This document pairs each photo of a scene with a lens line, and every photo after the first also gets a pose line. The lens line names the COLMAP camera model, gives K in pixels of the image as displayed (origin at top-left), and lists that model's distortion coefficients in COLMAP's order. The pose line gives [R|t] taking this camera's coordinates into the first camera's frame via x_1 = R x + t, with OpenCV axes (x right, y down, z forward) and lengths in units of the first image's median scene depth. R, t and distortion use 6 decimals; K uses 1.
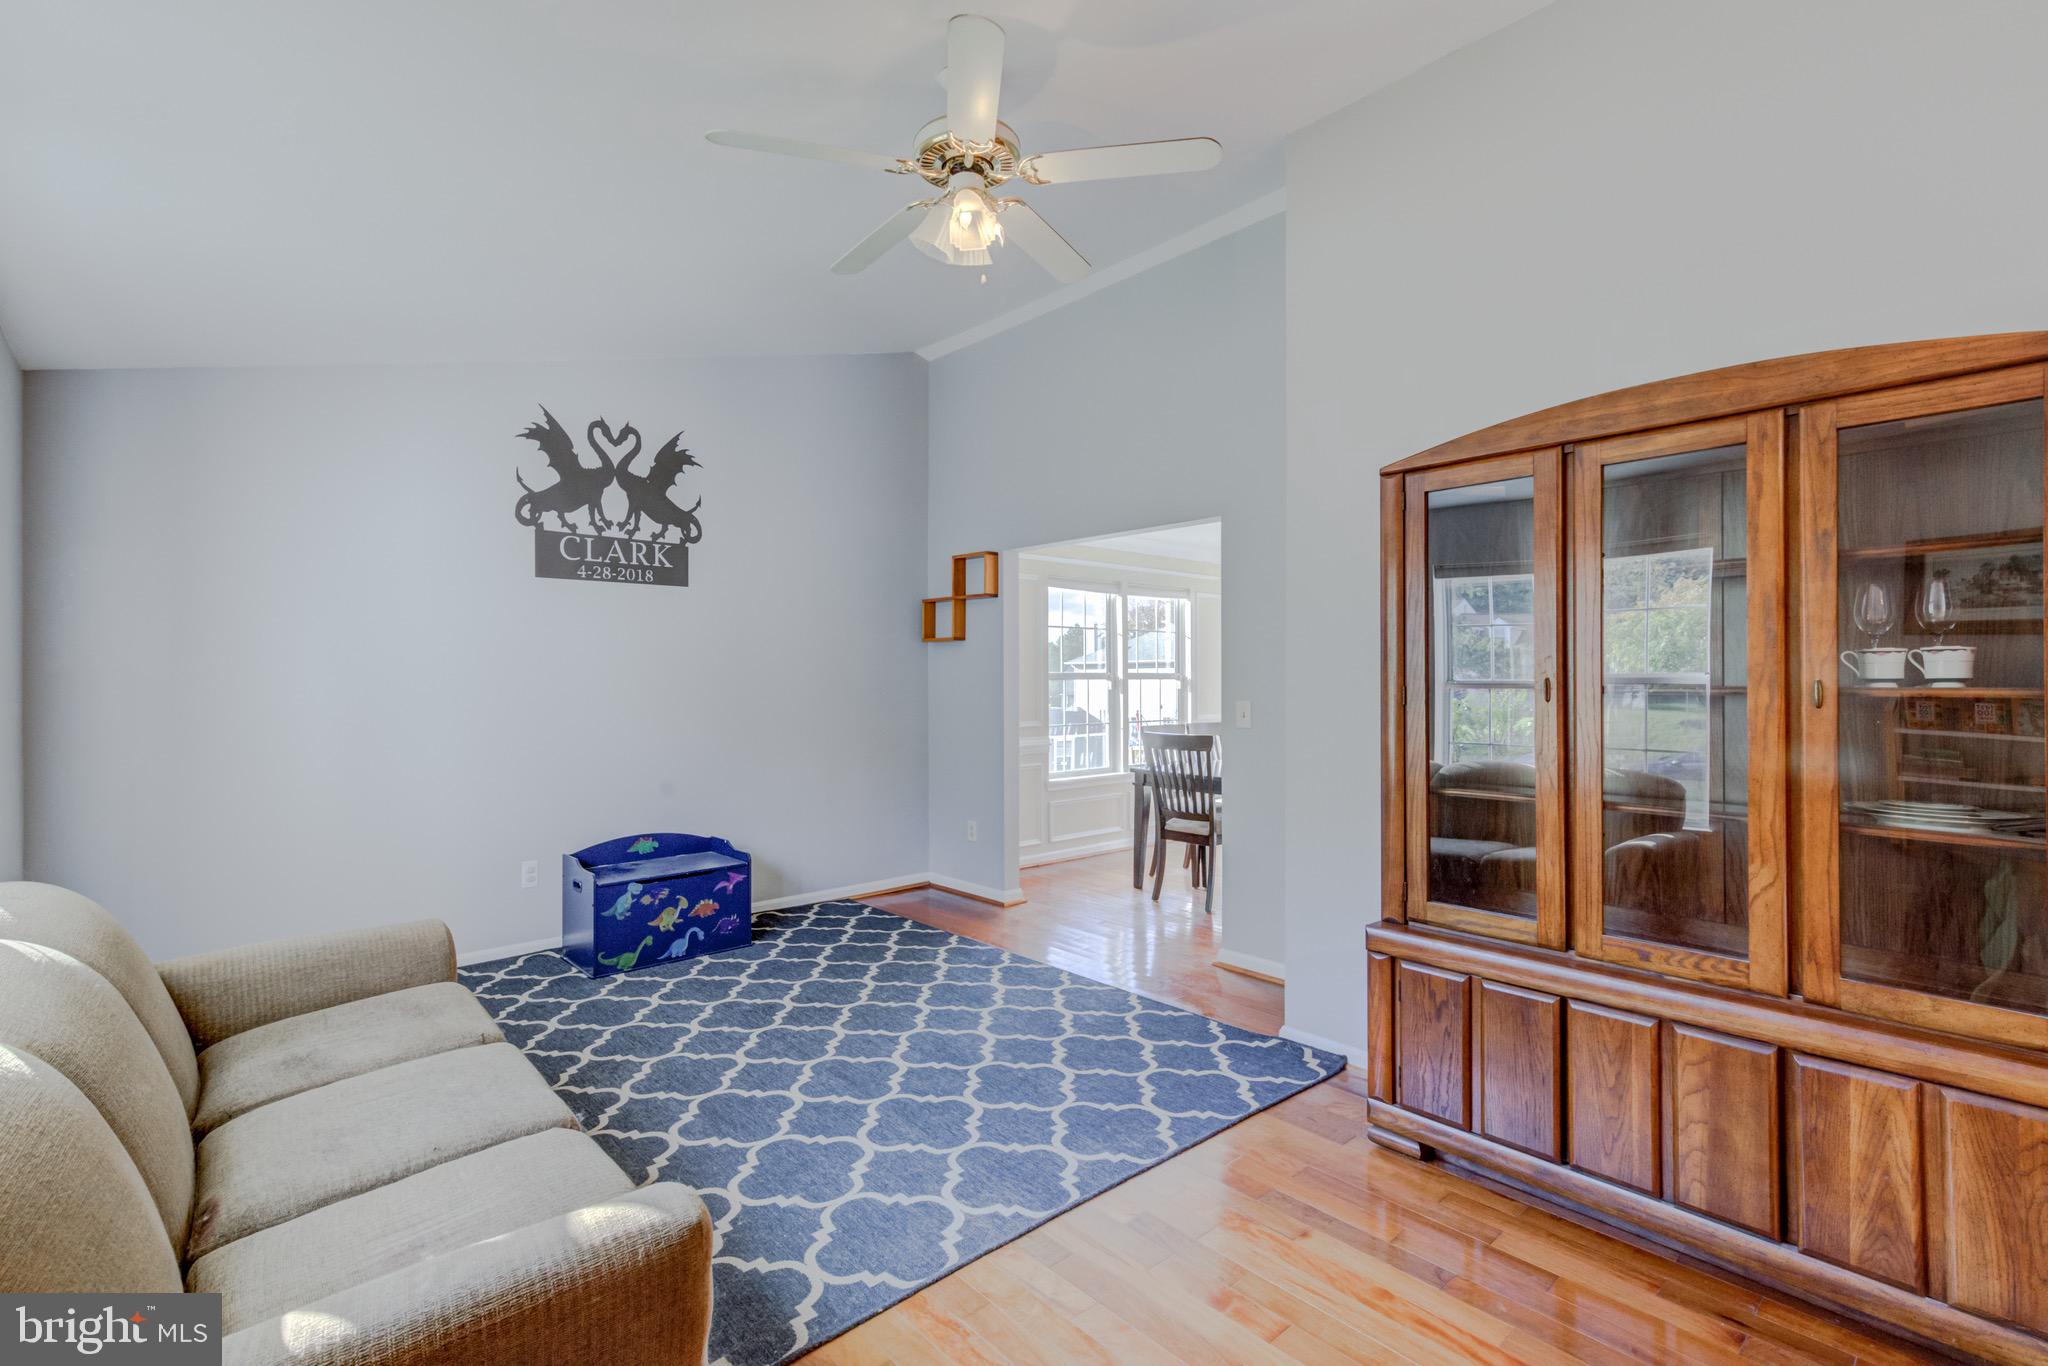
lens RADIAL K [[949.4, 0, 1026.8], [0, 949.4, 677.4], [0, 0, 1]] dist [0.016457, 0.001815]
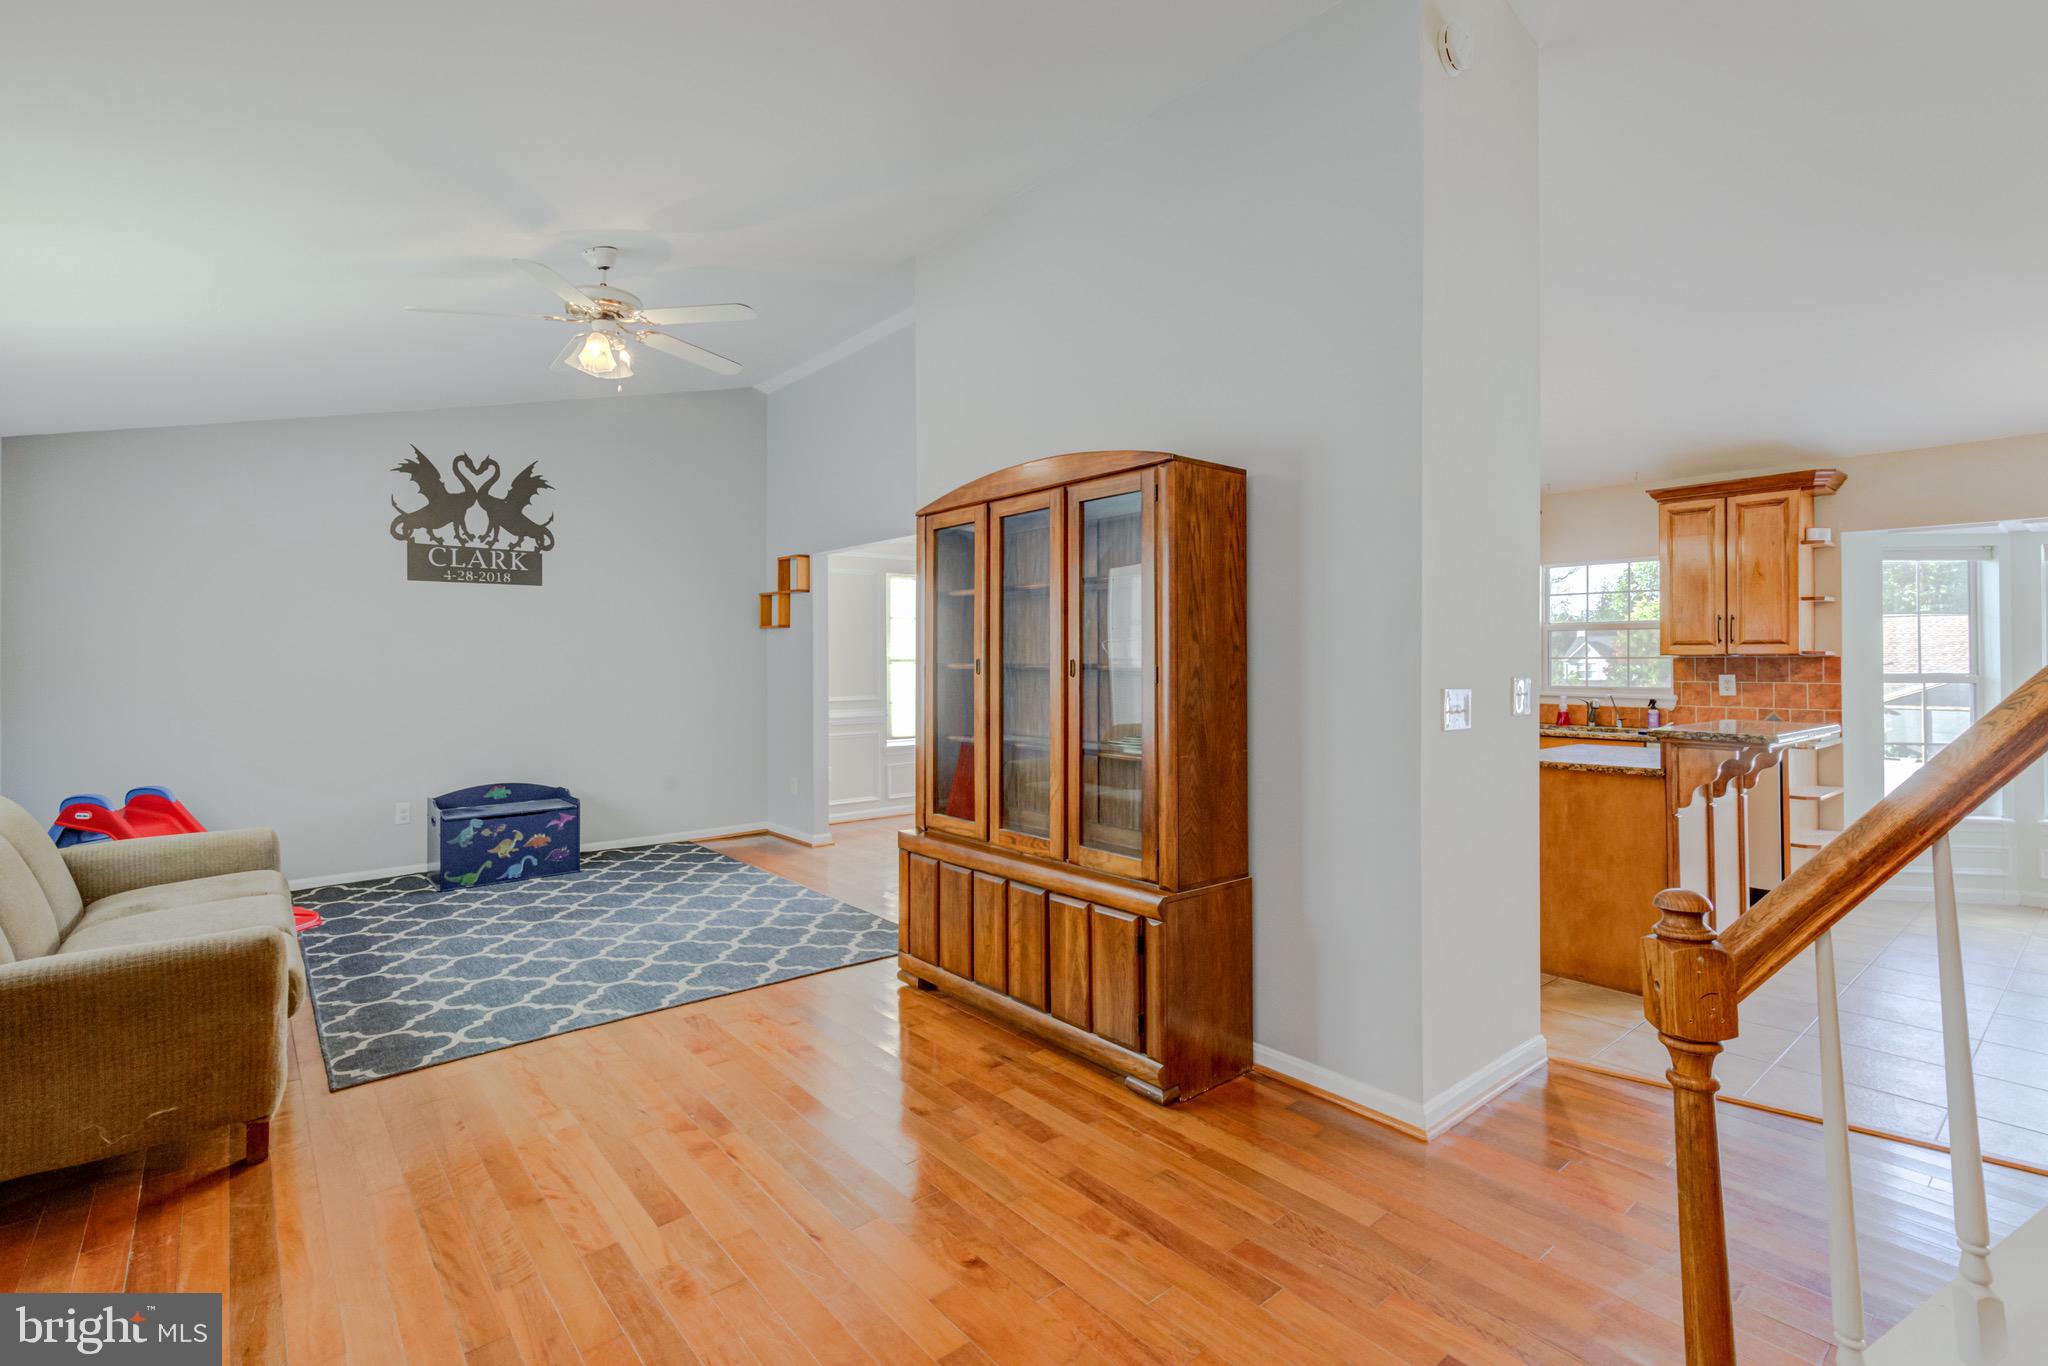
lens RADIAL K [[949.4, 0, 1022.7], [0, 949.4, 655.1], [0, 0, 1]] dist [0.016457, 0.001815]
pose [[0.999526, -0.002066, -0.030702, 0.340022], [0.001991, 0.999995, -0.002449, -0.000476], [0.030707, 0.002386, 0.999526, -0.246873]]
